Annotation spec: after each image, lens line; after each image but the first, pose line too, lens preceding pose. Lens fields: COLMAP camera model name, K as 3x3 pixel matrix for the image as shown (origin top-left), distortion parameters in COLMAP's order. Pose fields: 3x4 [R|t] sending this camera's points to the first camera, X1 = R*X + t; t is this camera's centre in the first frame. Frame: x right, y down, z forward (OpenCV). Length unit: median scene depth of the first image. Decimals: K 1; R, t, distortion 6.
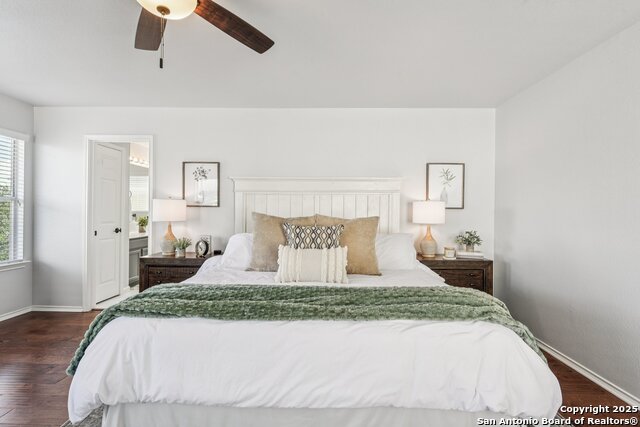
lens RADIAL K [[293.4, 0, 321.0], [0, 293.4, 208.9], [0, 0, 1]] dist [-0.000563, -0.000171]
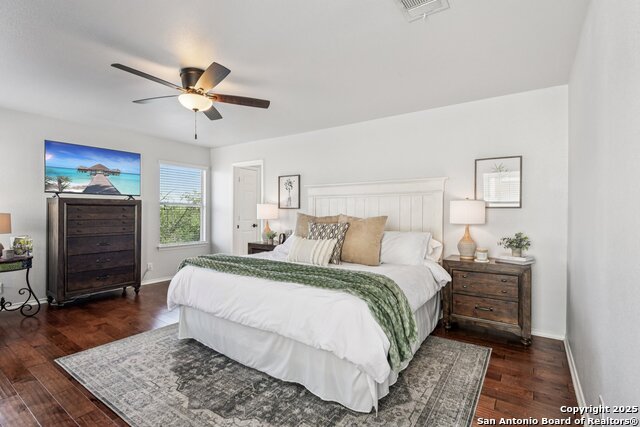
lens RADIAL K [[300.5, 0, 318.4], [0, 300.5, 214.5], [0, 0, 1]] dist [-0.001844, -0.000430]
pose [[0.833504, -0.000222, -0.552514, 0.498958], [0.007392, 0.999915, 0.010750, 0.005288], [0.552465, -0.013044, 0.833434, -0.084254]]
